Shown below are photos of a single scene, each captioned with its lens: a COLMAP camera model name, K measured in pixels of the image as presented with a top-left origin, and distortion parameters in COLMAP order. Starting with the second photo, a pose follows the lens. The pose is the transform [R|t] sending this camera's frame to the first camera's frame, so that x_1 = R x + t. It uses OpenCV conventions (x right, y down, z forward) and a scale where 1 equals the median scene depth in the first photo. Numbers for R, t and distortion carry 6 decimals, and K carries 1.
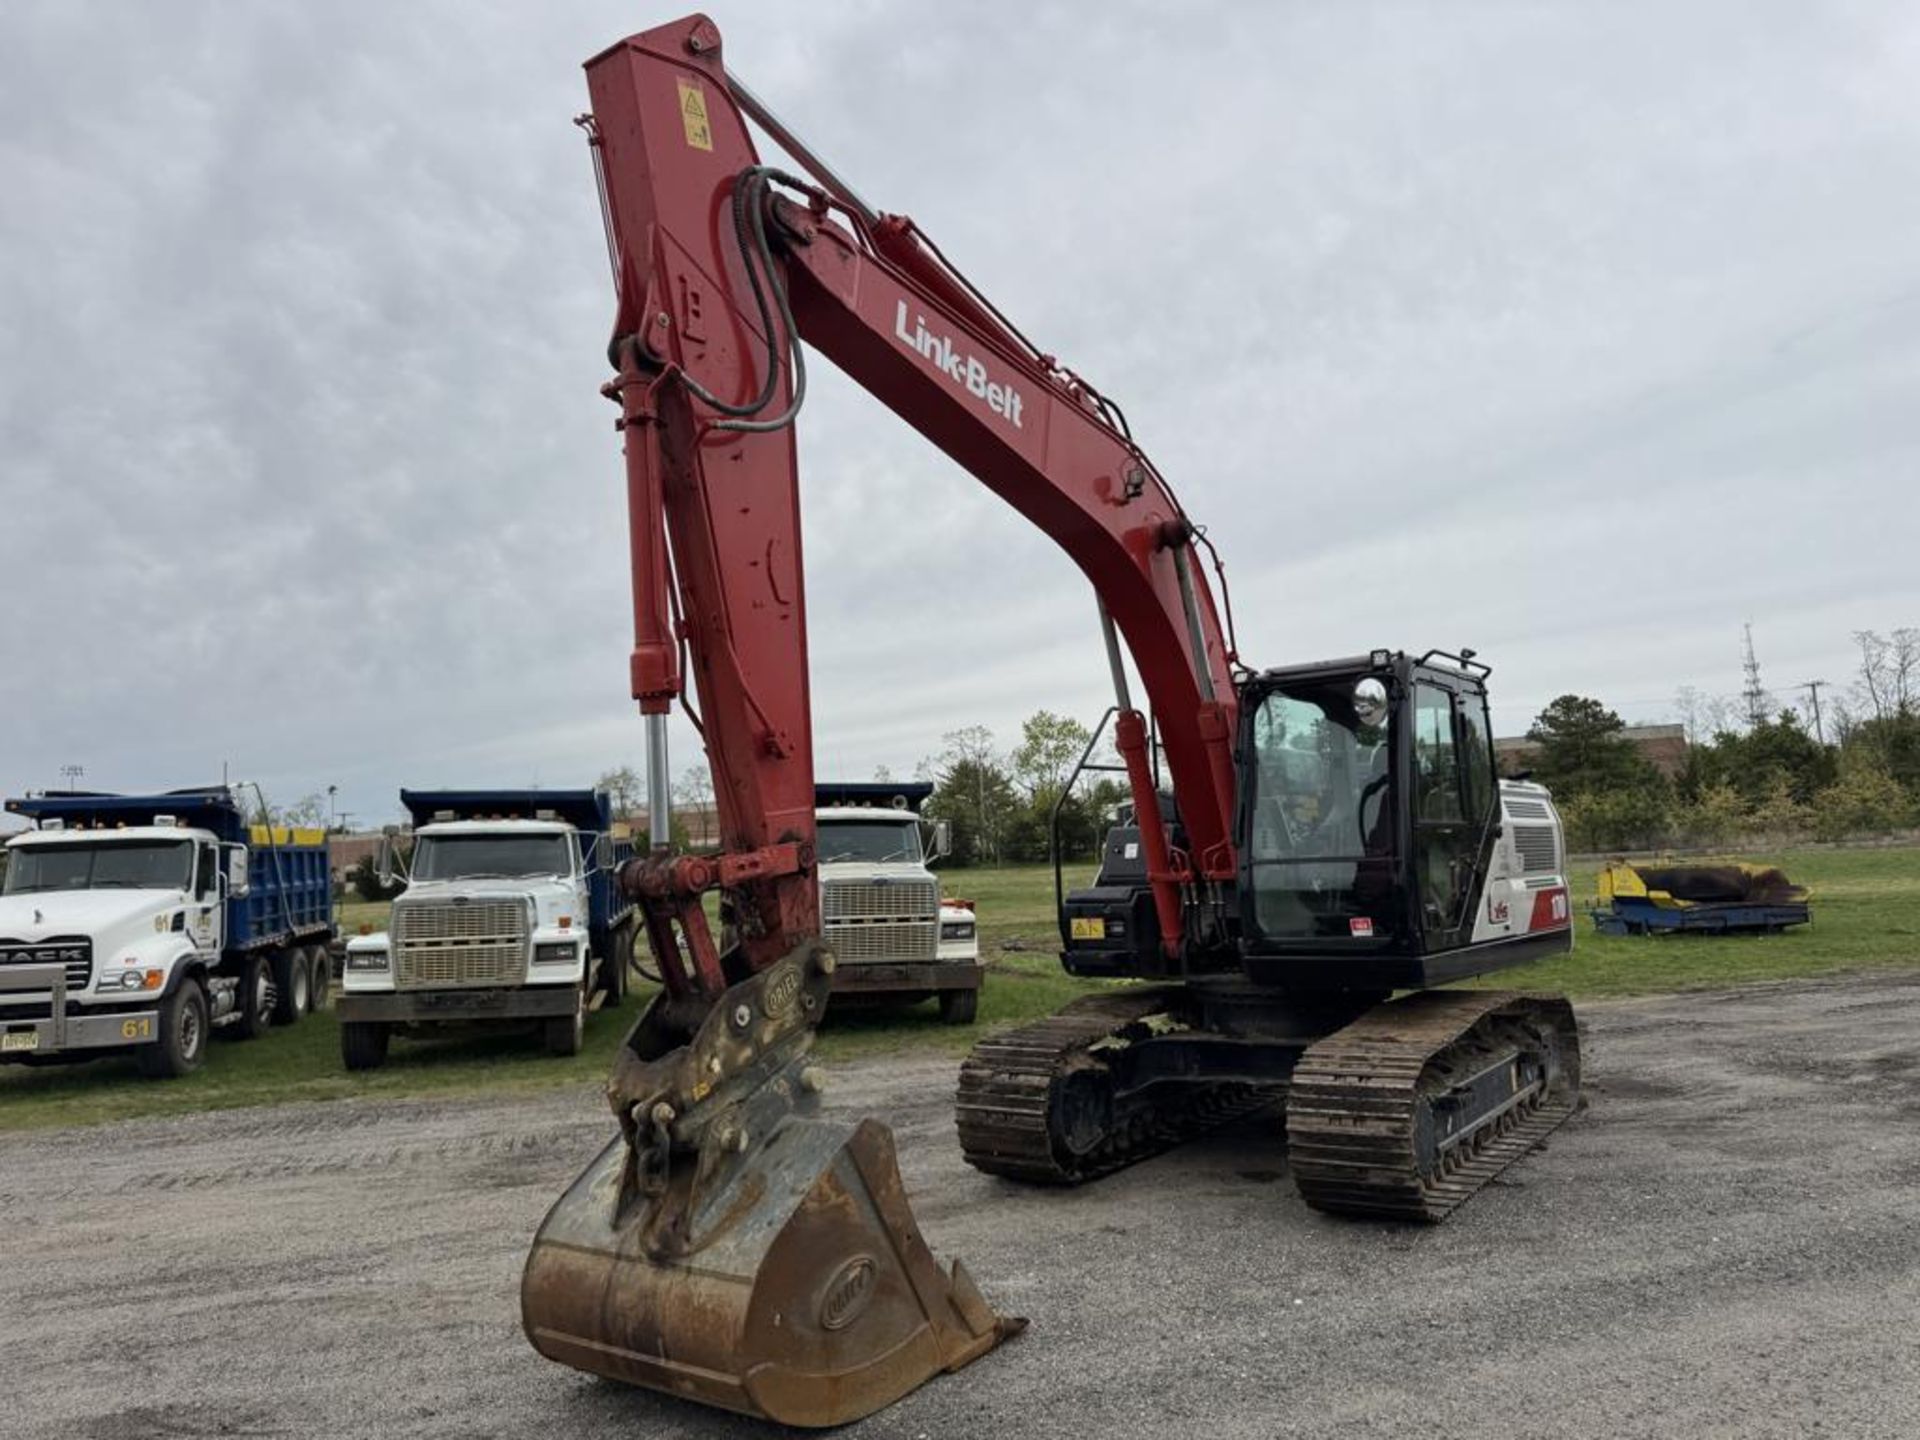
lens RADIAL K [[1327.2, 0, 990.7], [0, 1327.2, 689.5], [0, 0, 1]] dist [0.068395, -0.079839]
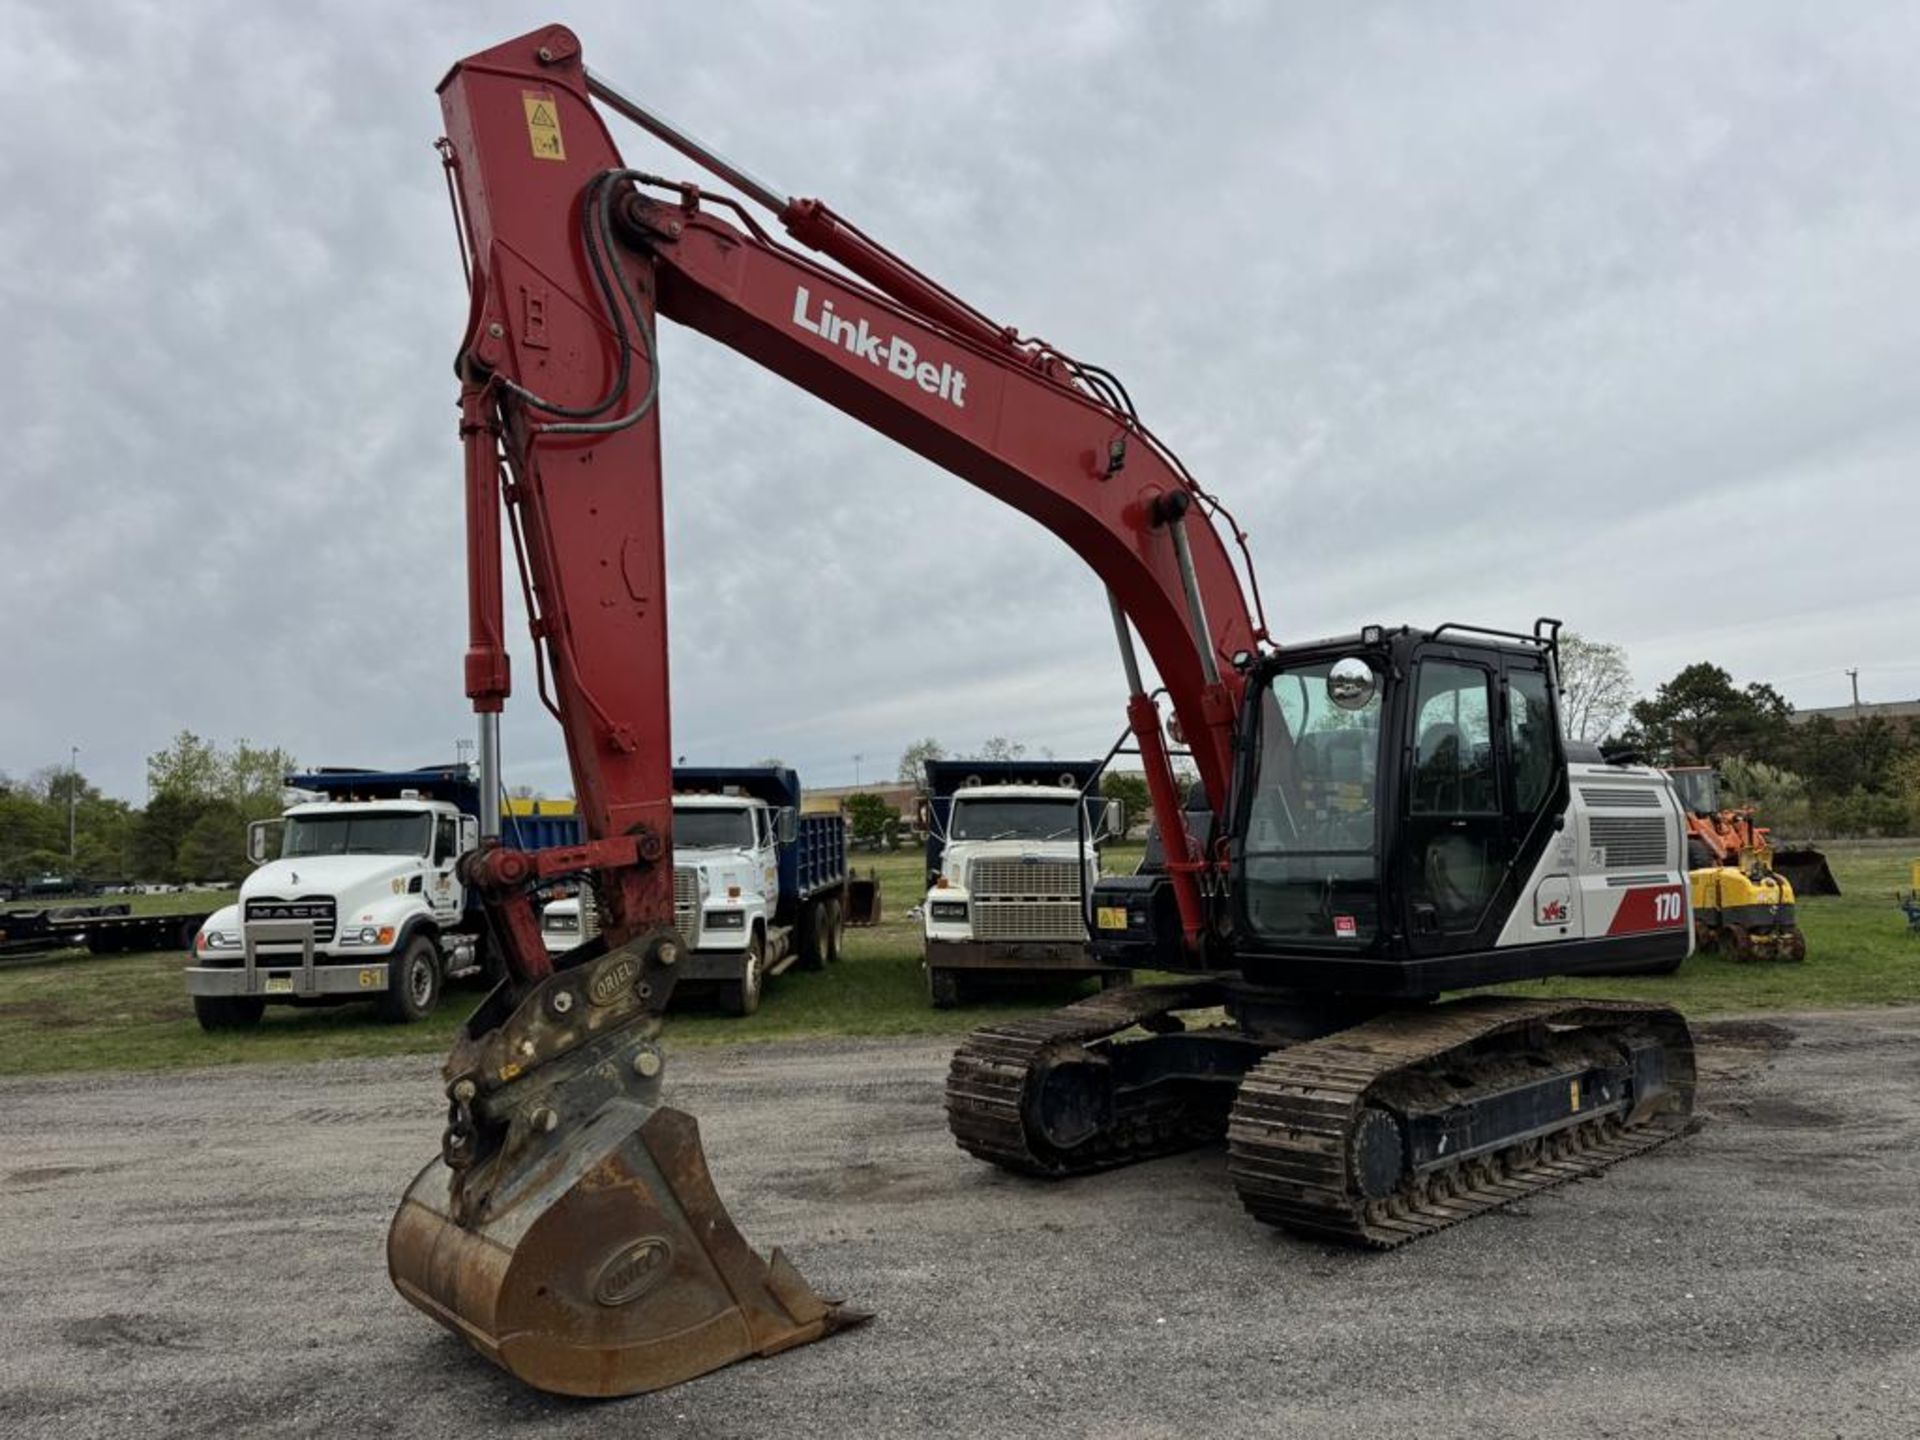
lens RADIAL K [[1335.7, 0, 989.8], [0, 1335.7, 710.7], [0, 0, 1]] dist [0.057902, -0.061457]
pose [[0.971968, -0.008664, -0.234952, 0.241750], [0.017606, 0.999197, 0.035988, -0.008910], [0.234452, -0.039116, 0.971340, 0.042350]]
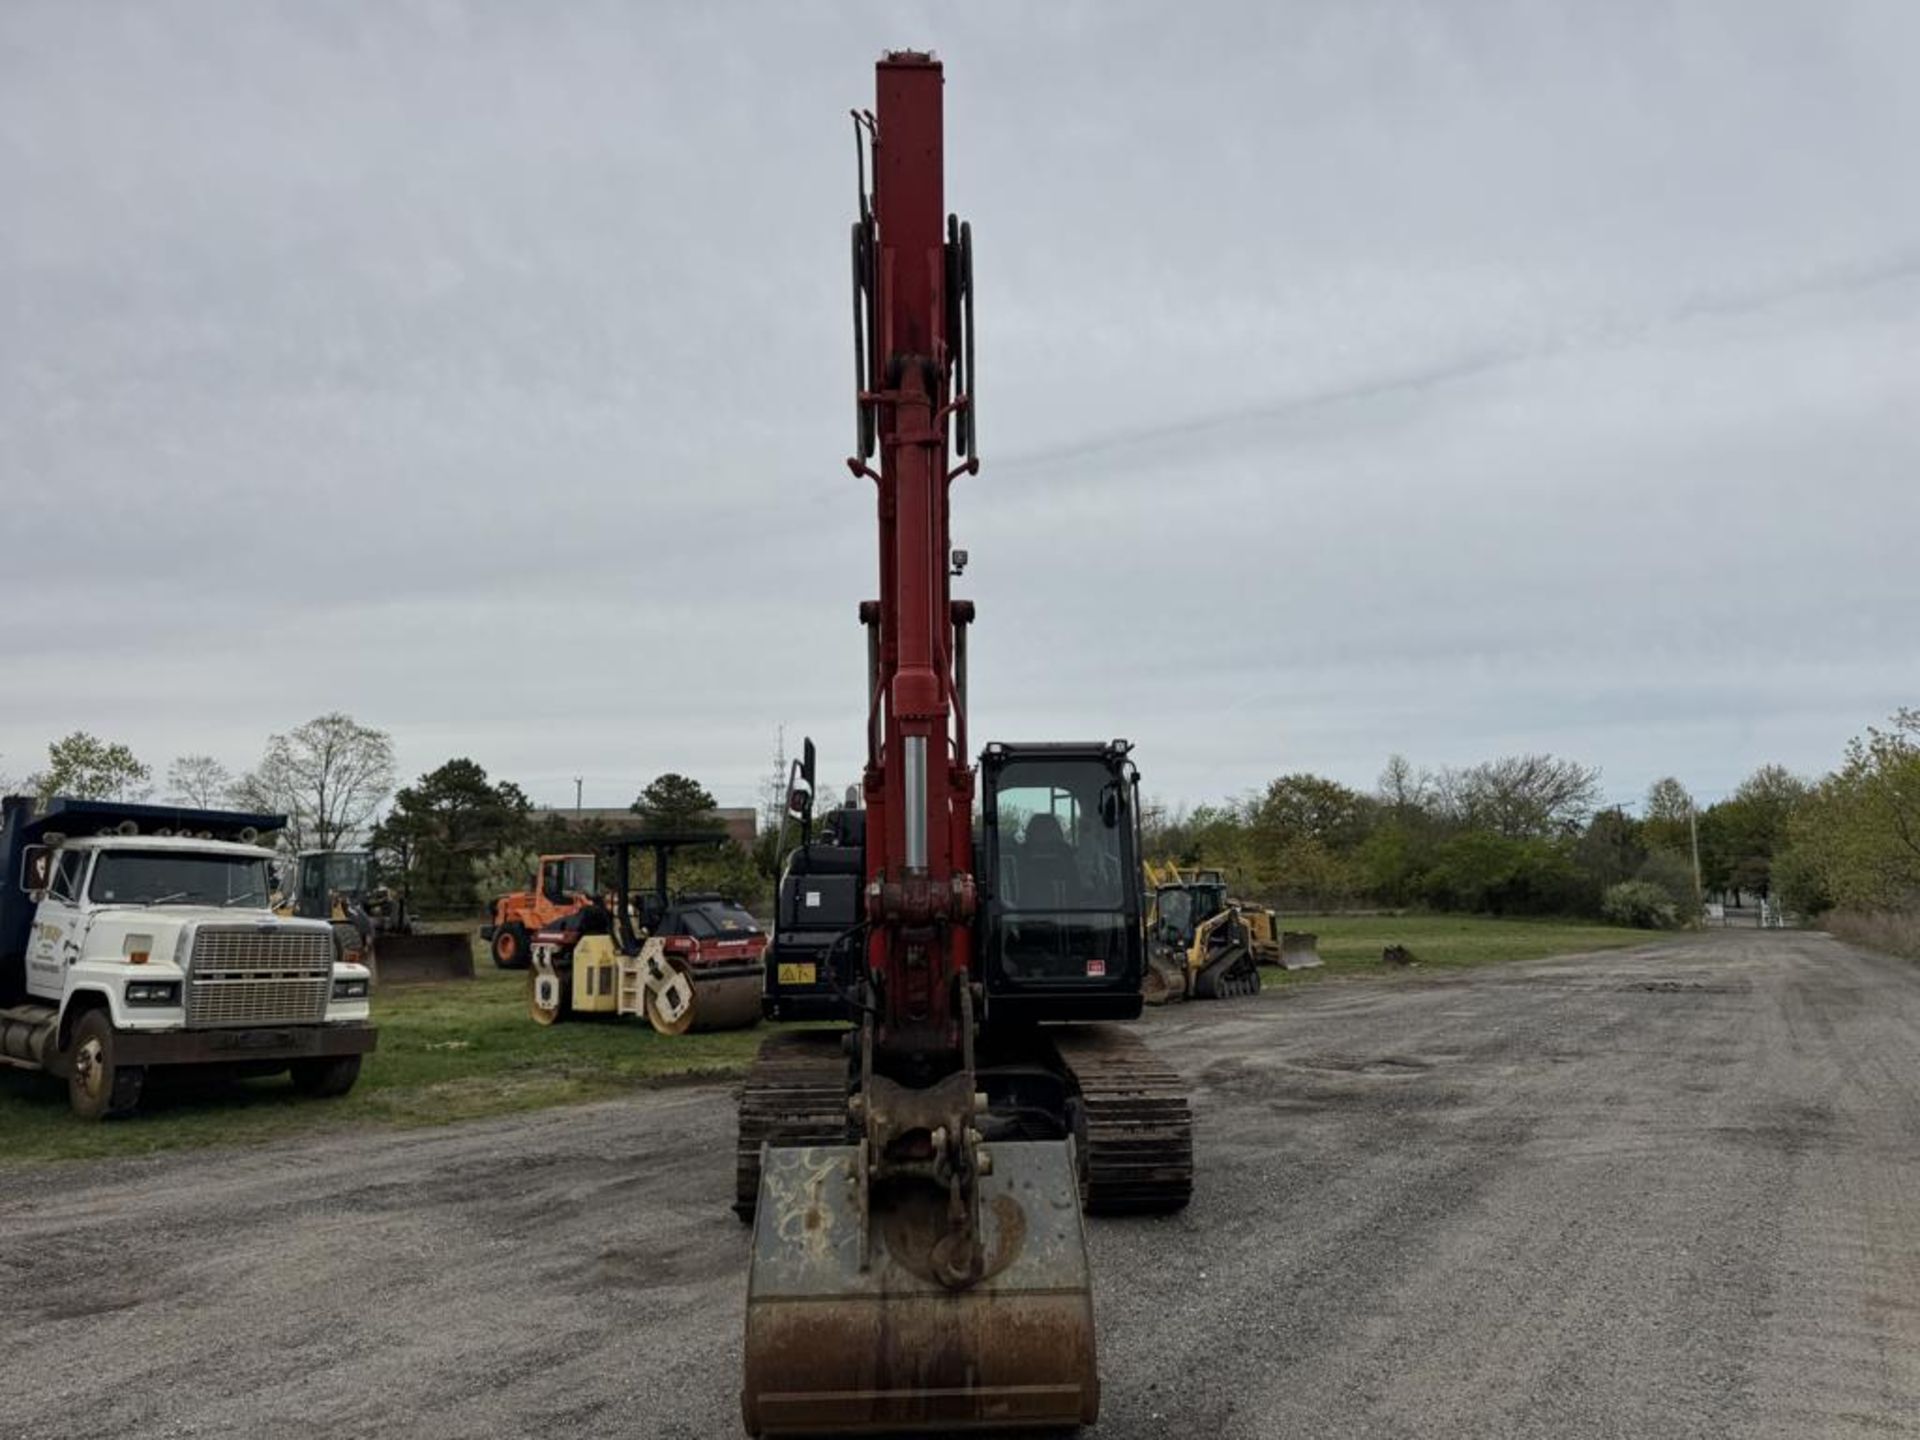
lens RADIAL K [[1320.6, 0, 964.5], [0, 1320.6, 725.8], [0, 0, 1]] dist [0.121966, -0.186467]
pose [[0.783971, 0.118384, 0.609406, -0.524672], [-0.104910, 0.992795, -0.057900, 0.040531], [-0.611869, -0.018541, 0.790742, 0.130153]]
